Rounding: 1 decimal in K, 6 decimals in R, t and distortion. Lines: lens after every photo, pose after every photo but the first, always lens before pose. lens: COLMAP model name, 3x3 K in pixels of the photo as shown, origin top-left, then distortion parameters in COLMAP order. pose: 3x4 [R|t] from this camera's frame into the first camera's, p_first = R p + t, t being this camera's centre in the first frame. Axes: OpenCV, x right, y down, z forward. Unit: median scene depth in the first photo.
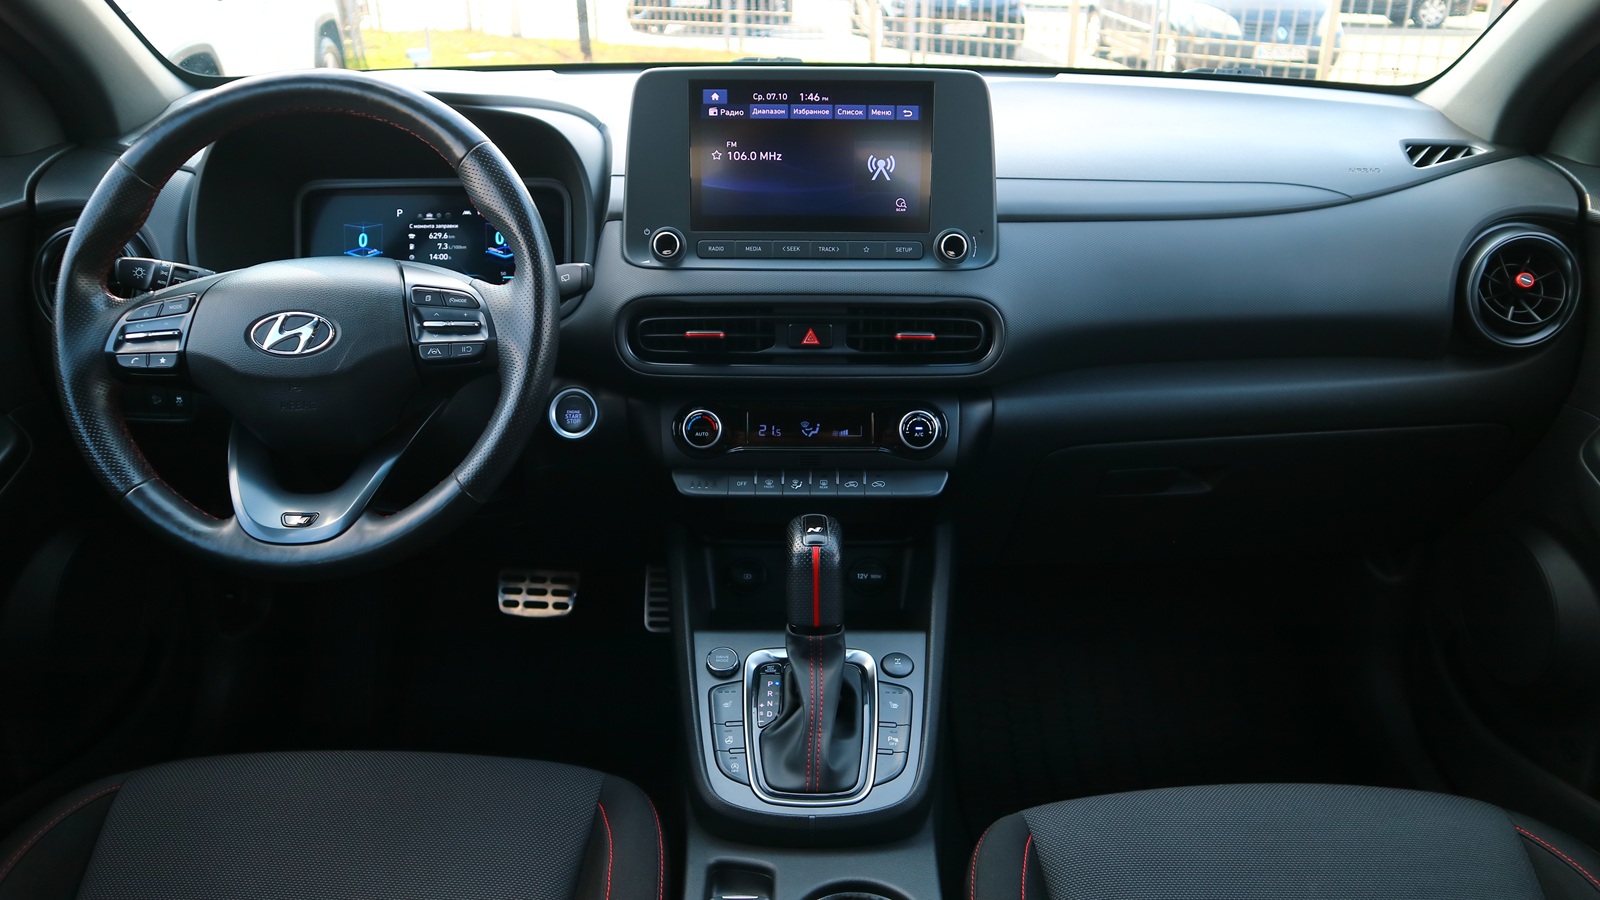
lens RADIAL K [[1130.6, 0, 800.0], [0, 1130.6, 450.0], [0, 0, 1]] dist [-0.147603, 0.116943]
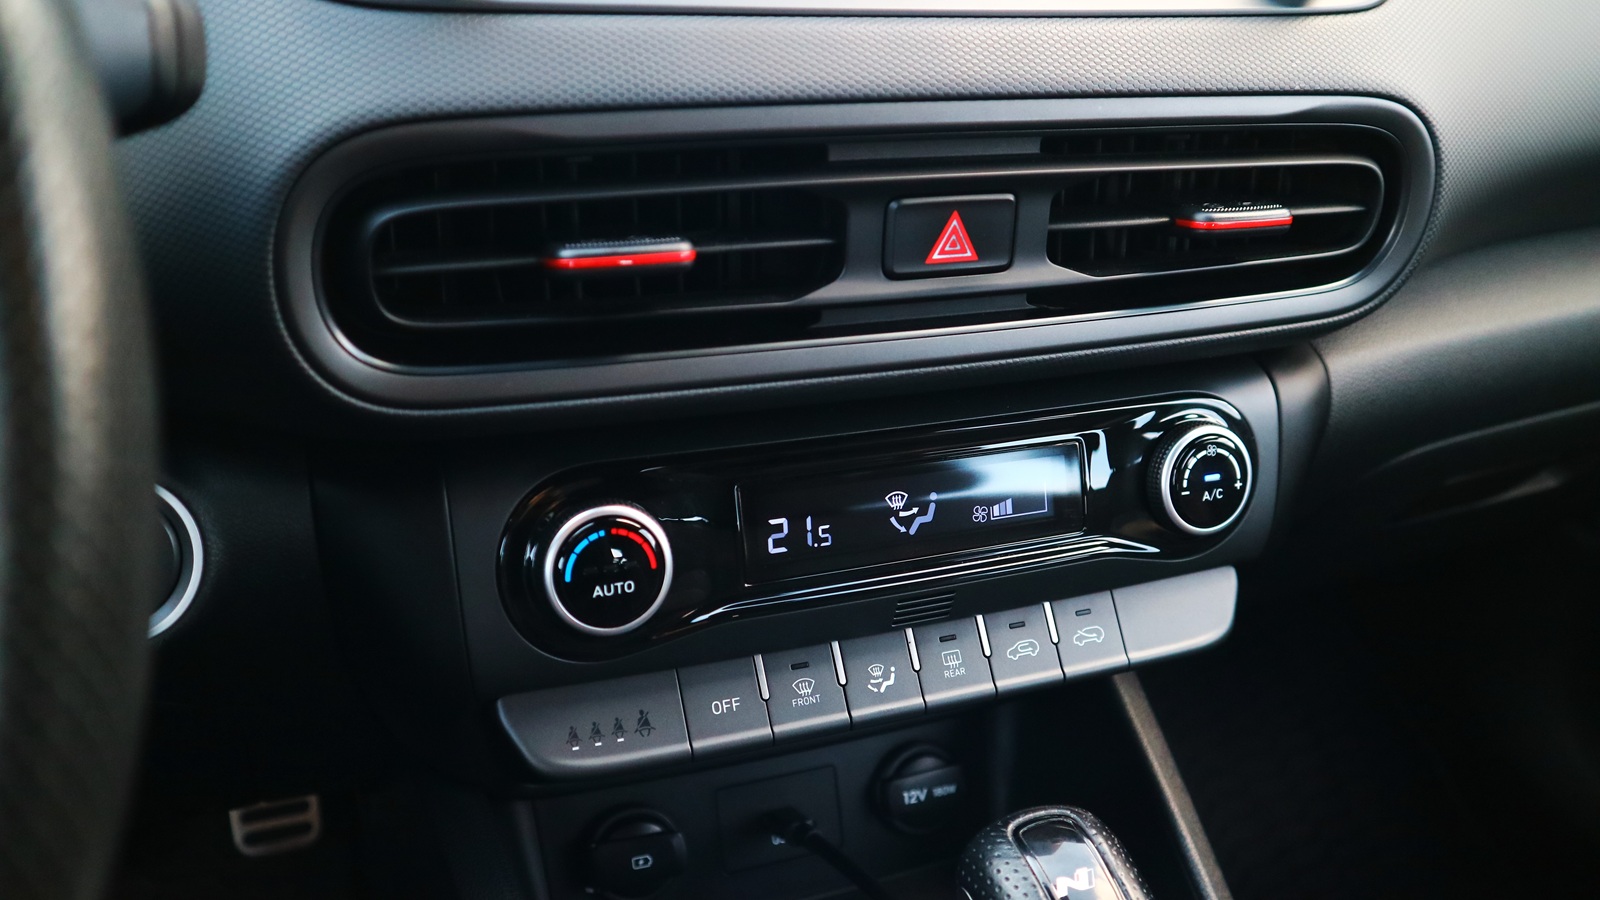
lens RADIAL K [[1397.3, 0, 800.0], [0, 1397.3, 450.0], [0, 0, 1]] dist [-0.015778, -0.007826]
pose [[0.925893, -0.117851, 0.358934, -0.168405], [0.066920, 0.986236, 0.151194, -0.101823], [-0.371812, -0.115970, 0.921036, 0.648471]]
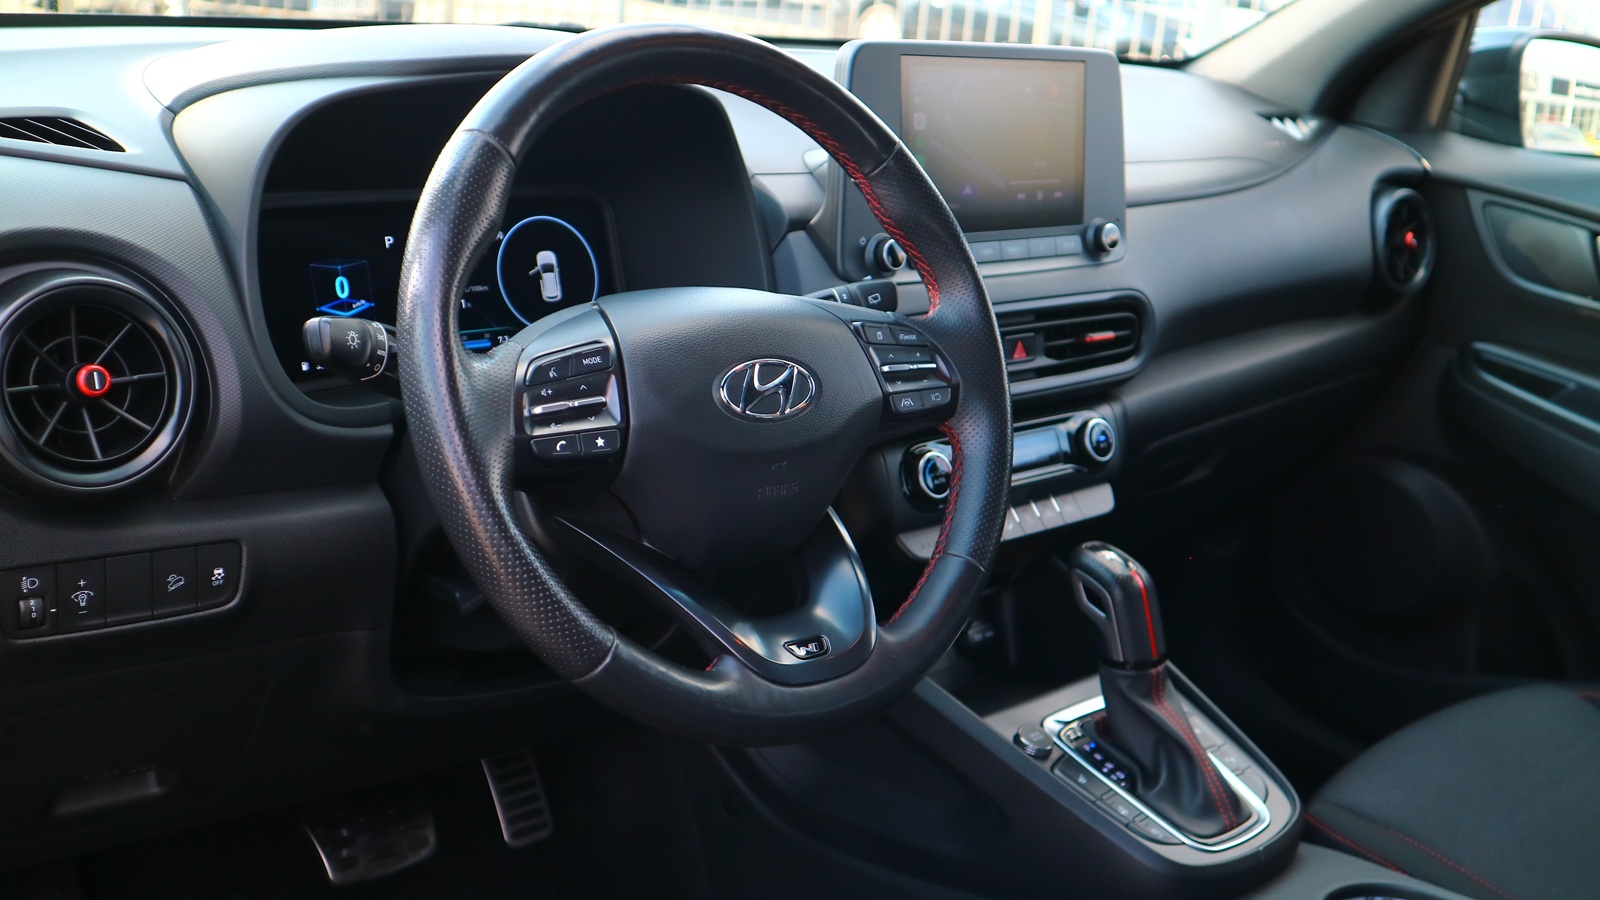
lens RADIAL K [[1653.0, 0, 800.0], [0, 1653.0, 450.0], [0, 0, 1]] dist [0.008774, 0.010761]
pose [[0.743078, -0.140835, 0.654218, -0.948337], [0.198687, 0.979953, -0.014717, -0.037973], [-0.639030, 0.140921, 0.756163, 0.150815]]
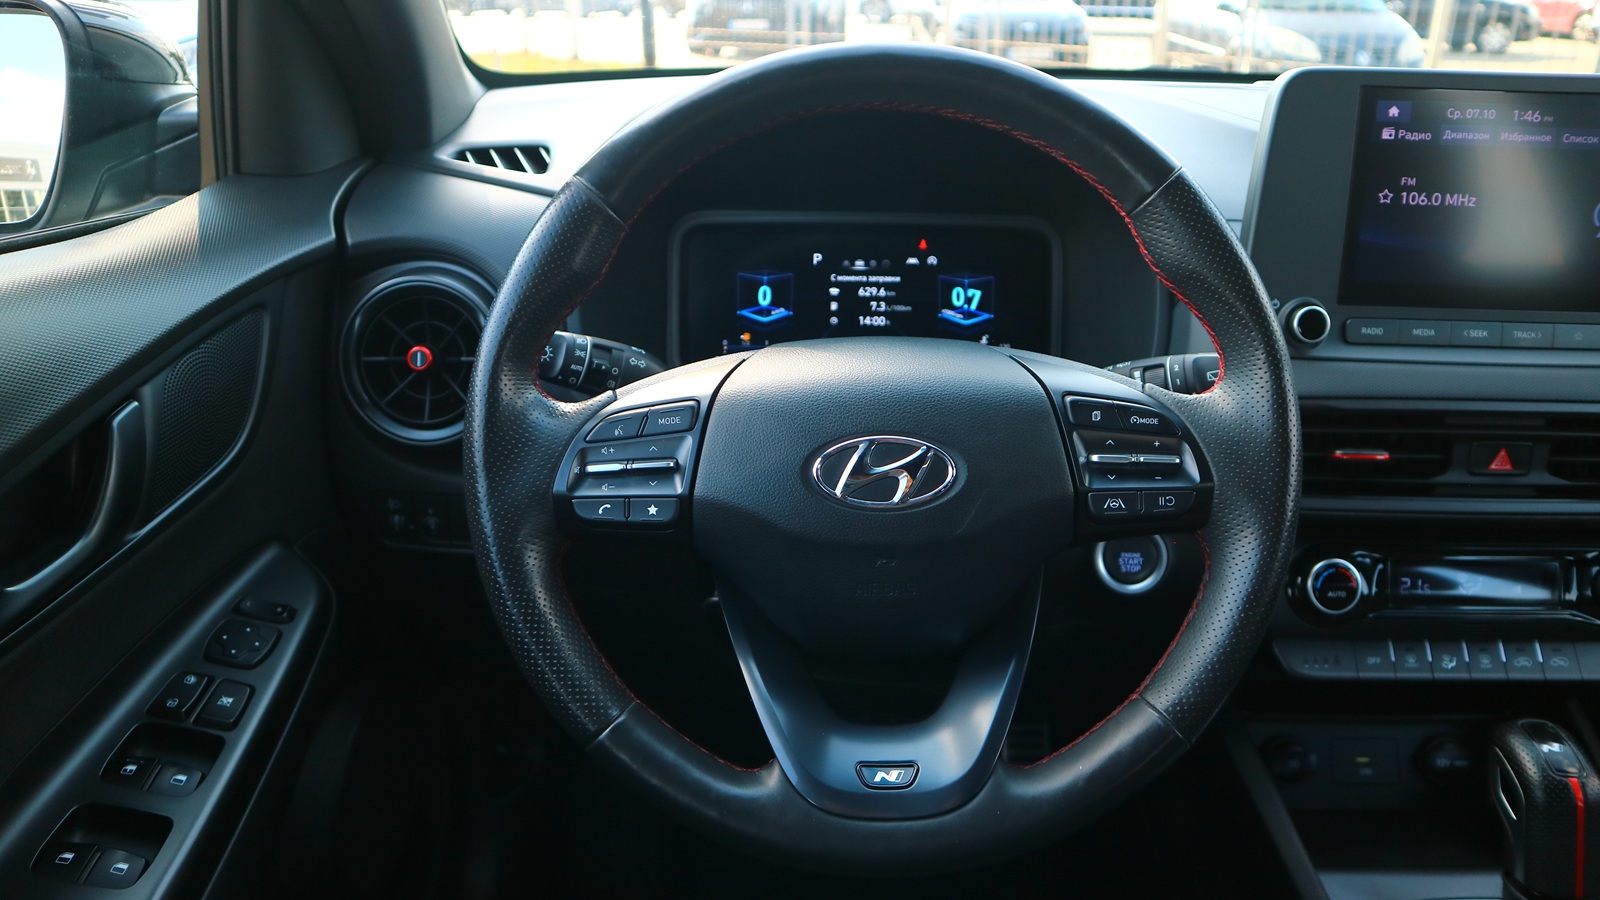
lens RADIAL K [[1130.6, 0, 800.0], [0, 1130.6, 450.0], [0, 0, 1]] dist [-0.147603, 0.116943]
pose [[0.999681, 0.010341, -0.023050, -0.404713], [-0.010810, 0.999735, -0.020316, -0.085910], [0.022833, 0.020558, 0.999528, 0.309843]]
